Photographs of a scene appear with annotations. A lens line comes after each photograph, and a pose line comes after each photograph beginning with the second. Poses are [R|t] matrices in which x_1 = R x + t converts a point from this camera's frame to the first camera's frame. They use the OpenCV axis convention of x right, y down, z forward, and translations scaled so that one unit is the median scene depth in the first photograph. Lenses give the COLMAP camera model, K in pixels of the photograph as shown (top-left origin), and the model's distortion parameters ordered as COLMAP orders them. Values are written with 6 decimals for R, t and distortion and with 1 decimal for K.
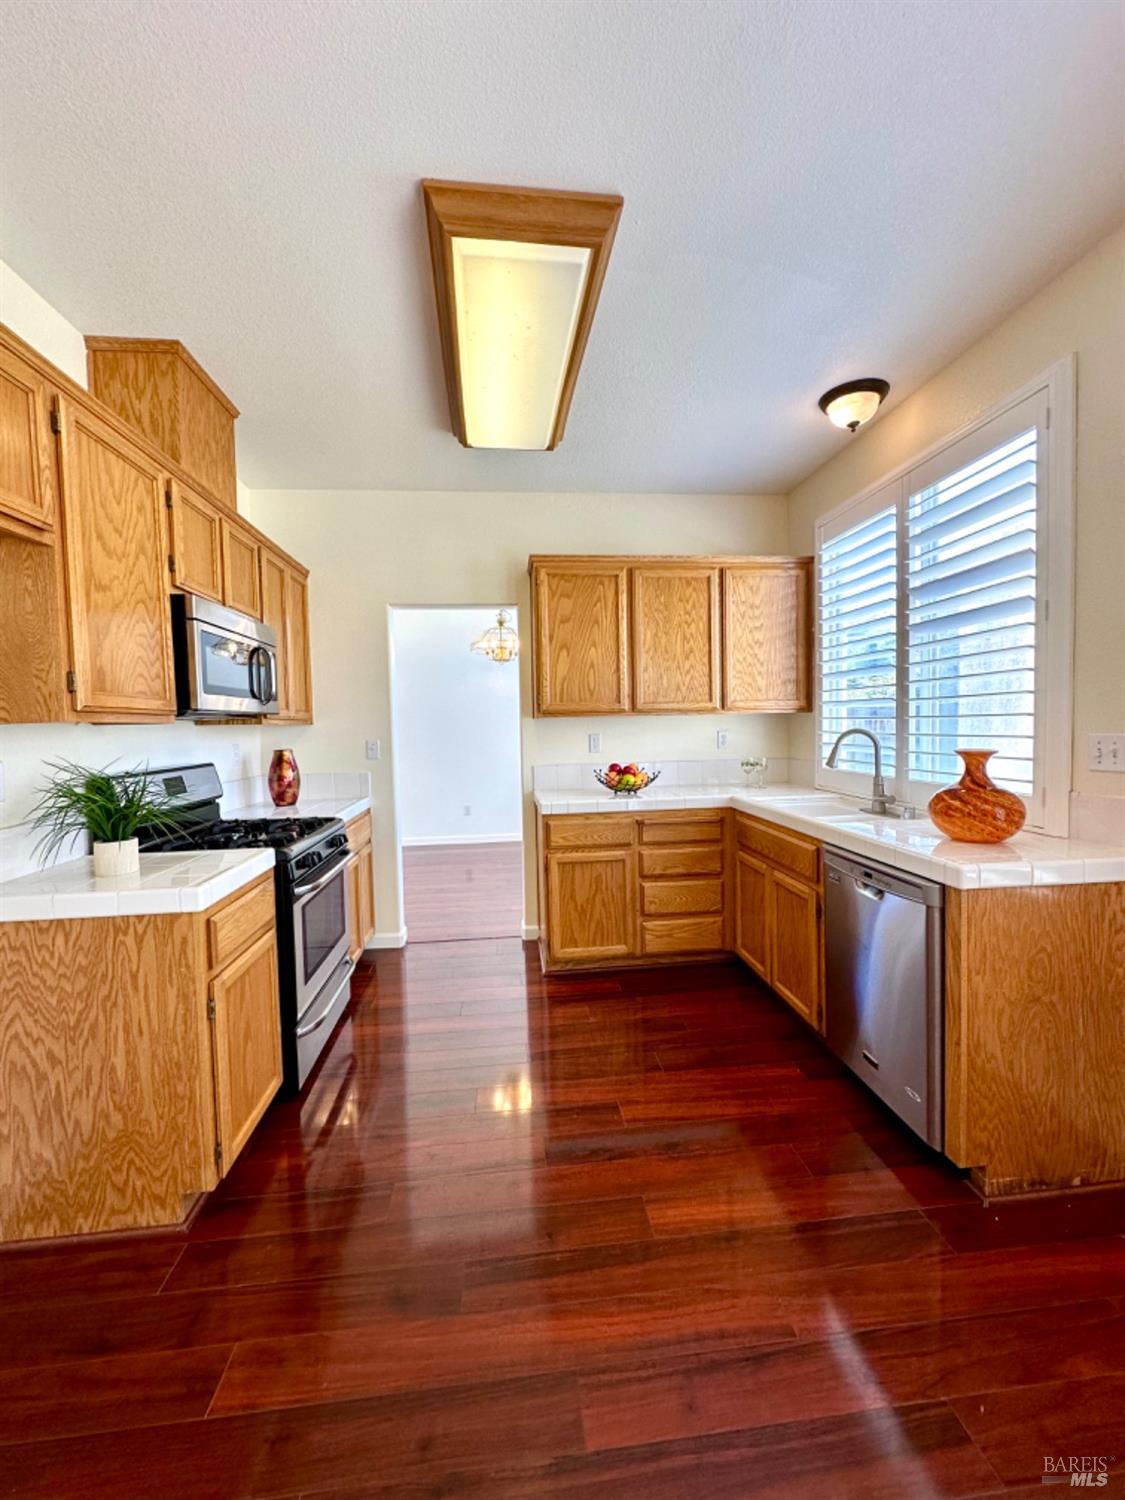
lens RADIAL K [[597.9, 0, 562.2], [0, 597.9, 748.8], [0, 0, 1]] dist [-0.000319, 0.000381]
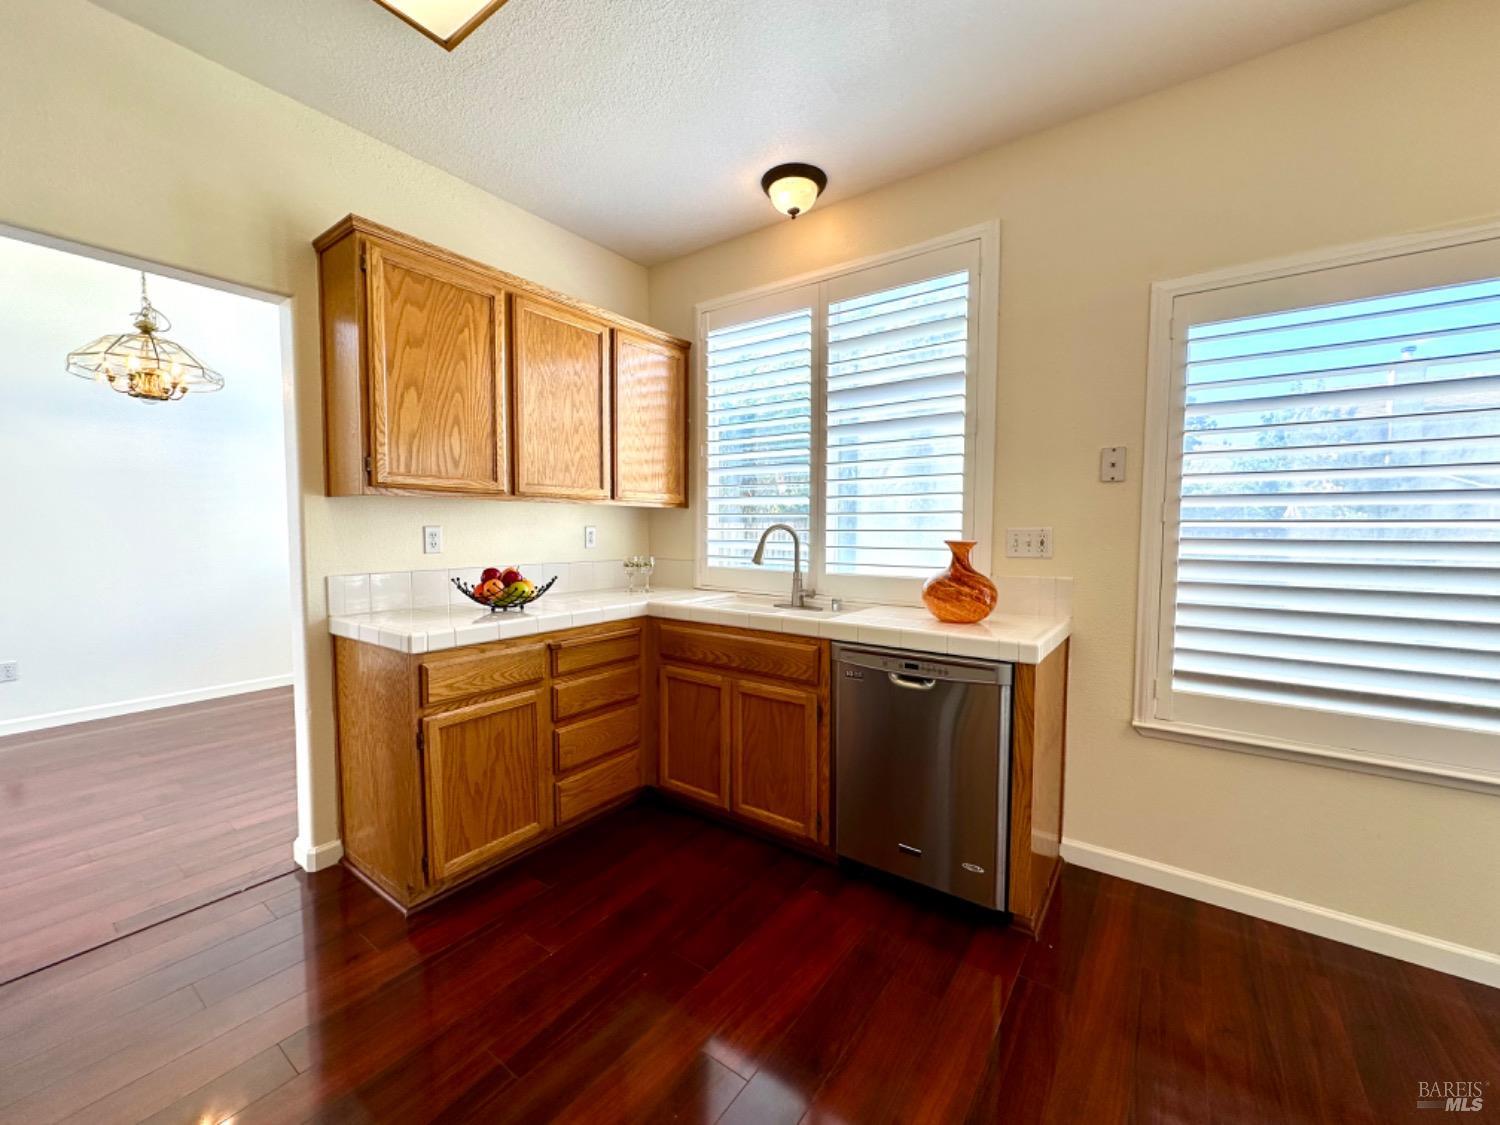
lens RADIAL K [[600.8, 0, 748.3], [0, 600.8, 561.1], [0, 0, 1]] dist [-0.001299, -0.000051]
pose [[0.663829, -0.017230, 0.747686, -0.258719], [0.012491, 0.999851, 0.011951, 0.013546], [-0.747780, 0.001406, 0.663945, 0.343544]]
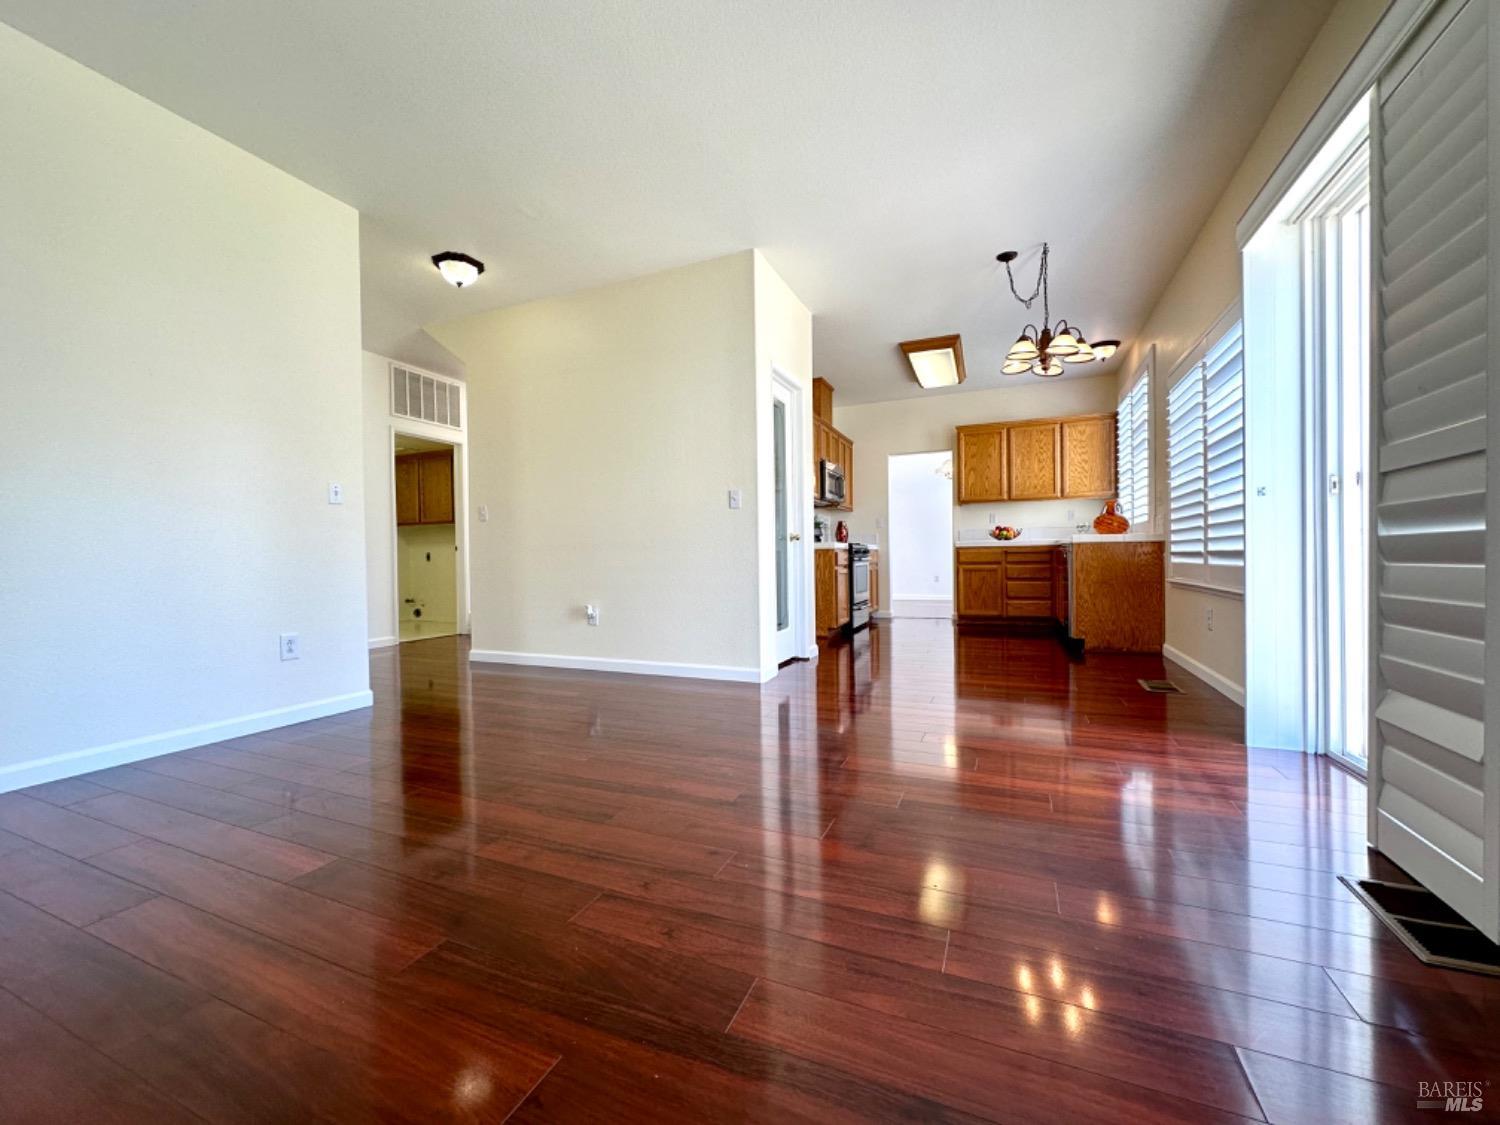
lens RADIAL K [[597.9, 0, 748.8], [0, 597.9, 562.2], [0, 0, 1]] dist [-0.000319, 0.000381]
pose [[0.872671, 0.015778, -0.488053, 0.369099], [-0.027732, 0.999466, -0.017276, 0.222228], [0.487520, 0.028611, 0.872643, -1.253101]]
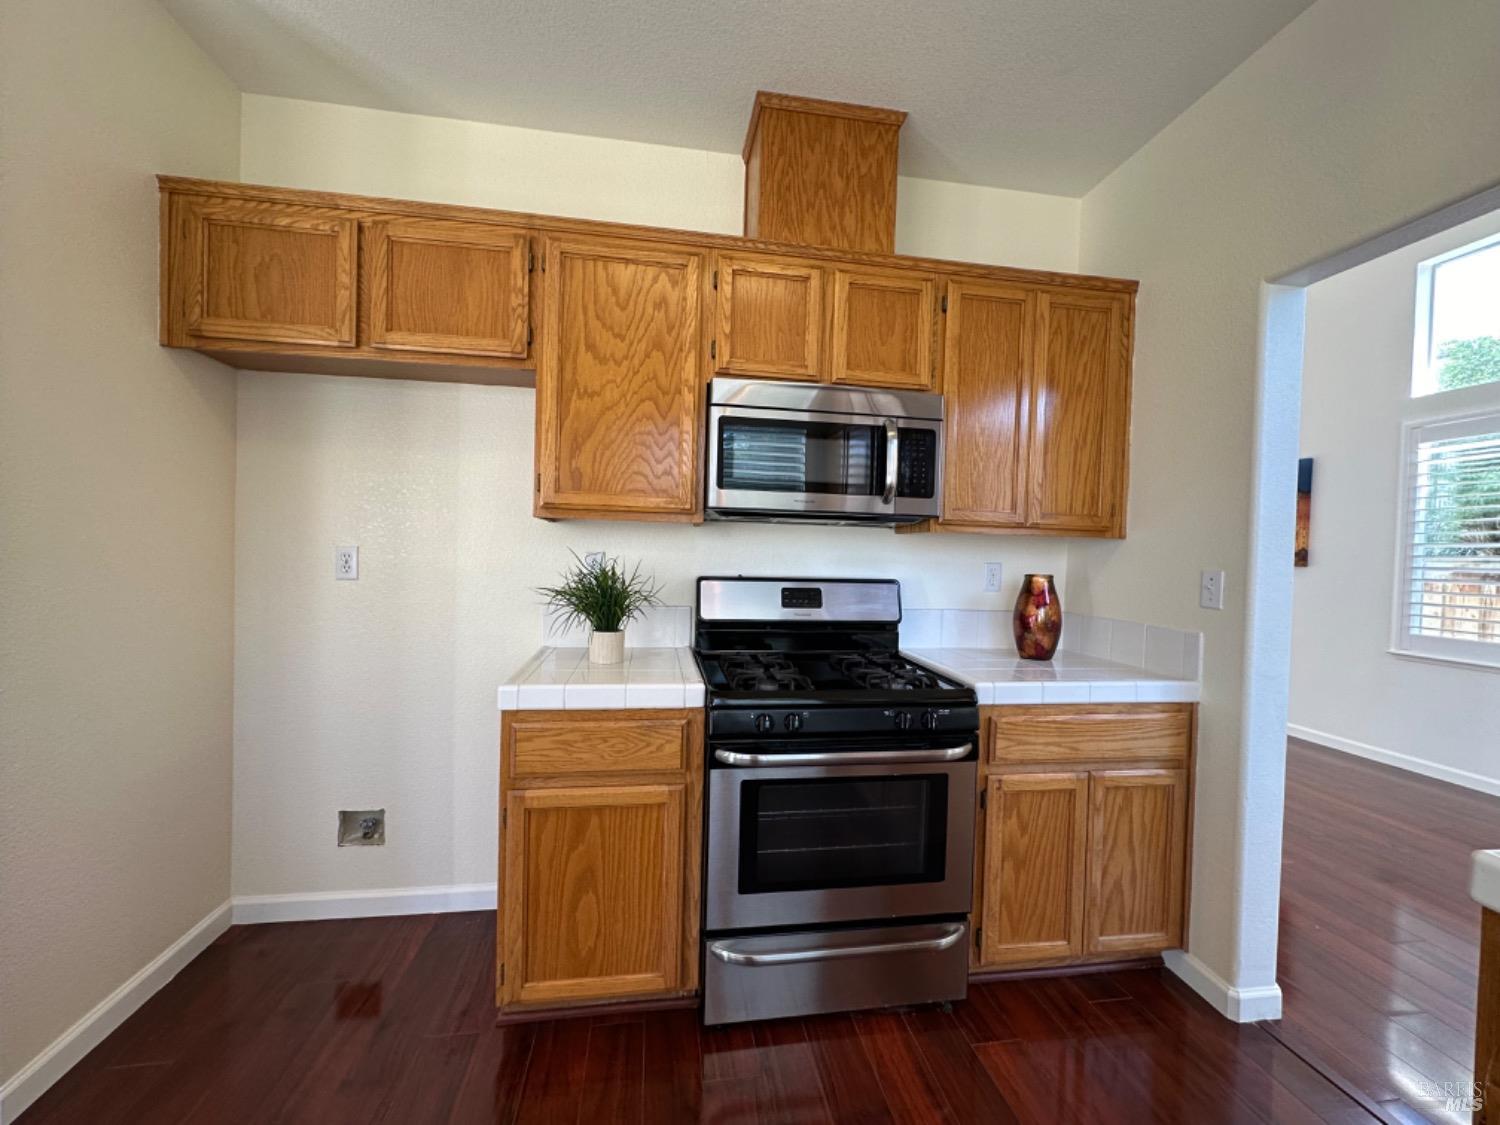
lens RADIAL K [[600.8, 0, 748.3], [0, 600.8, 561.1], [0, 0, 1]] dist [-0.001299, -0.000051]
pose [[0.050936, 0.044212, -0.997723, 0.188826], [-0.071525, 0.996616, 0.040512, -0.017939], [0.996137, 0.069299, 0.053926, 0.682440]]
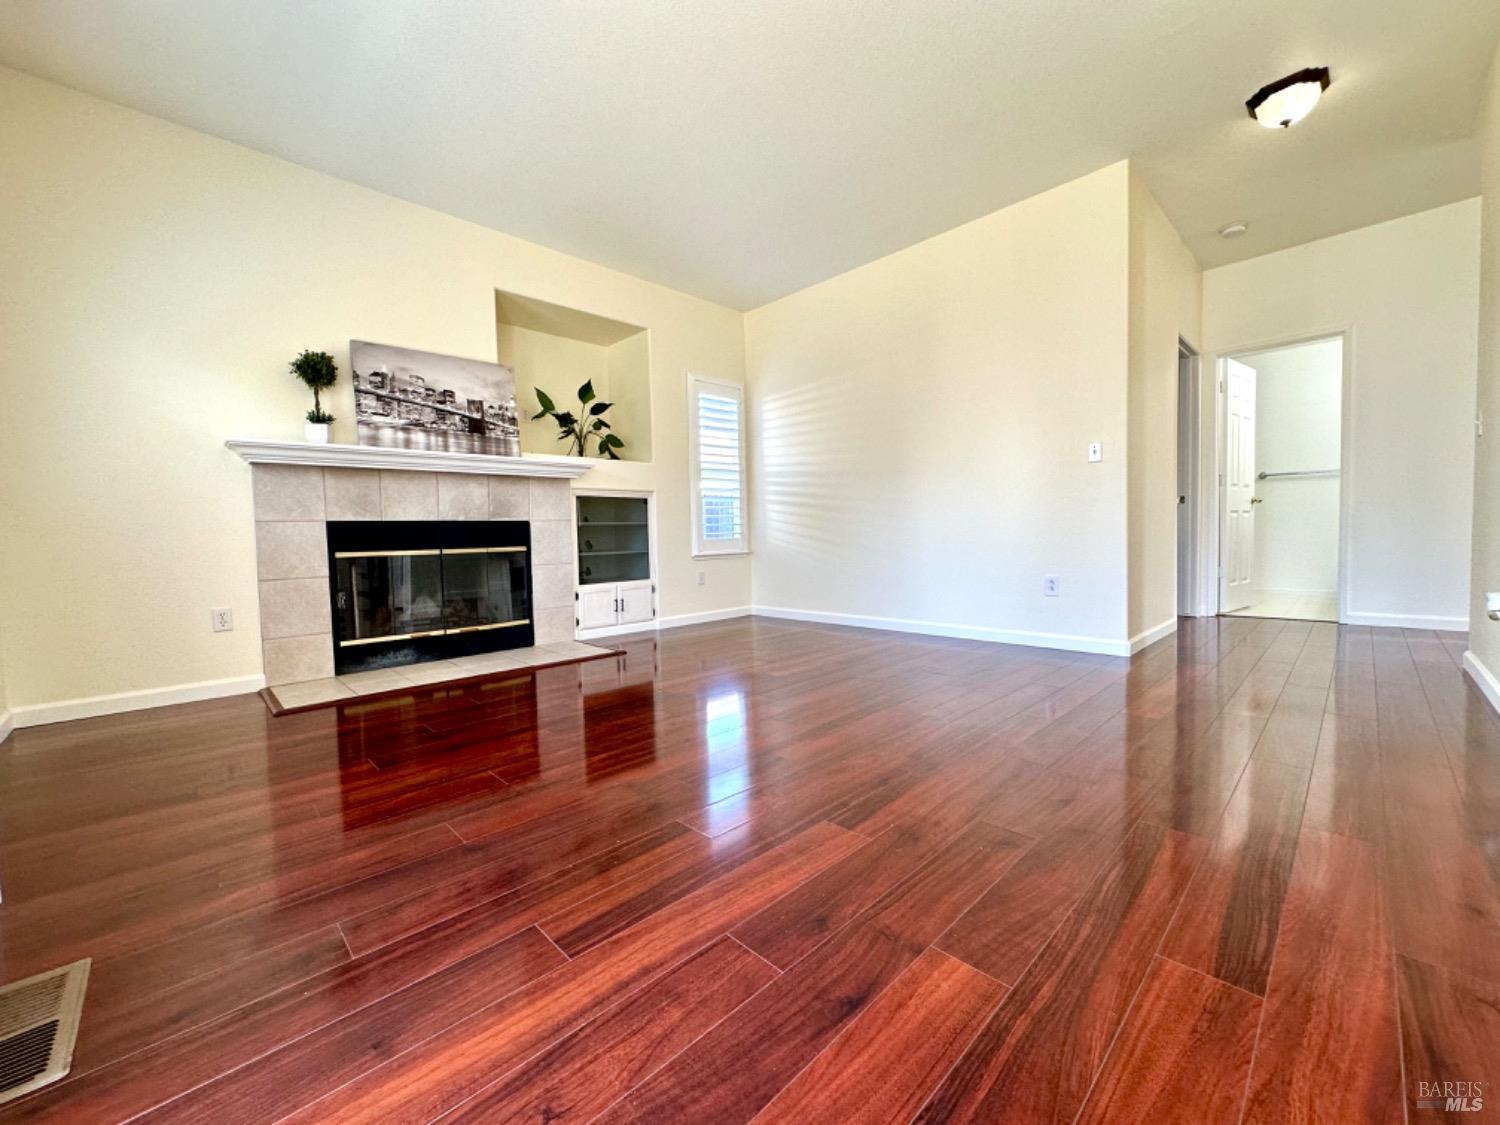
lens RADIAL K [[598.7, 0, 748.4], [0, 598.7, 561.9], [0, 0, 1]] dist [-0.000802, 0.000355]
pose [[-0.781655, 0.070720, -0.619689, 0.457622], [0.016454, 0.995543, 0.092858, 0.195385], [0.623495, 0.062387, -0.779335, -0.225772]]
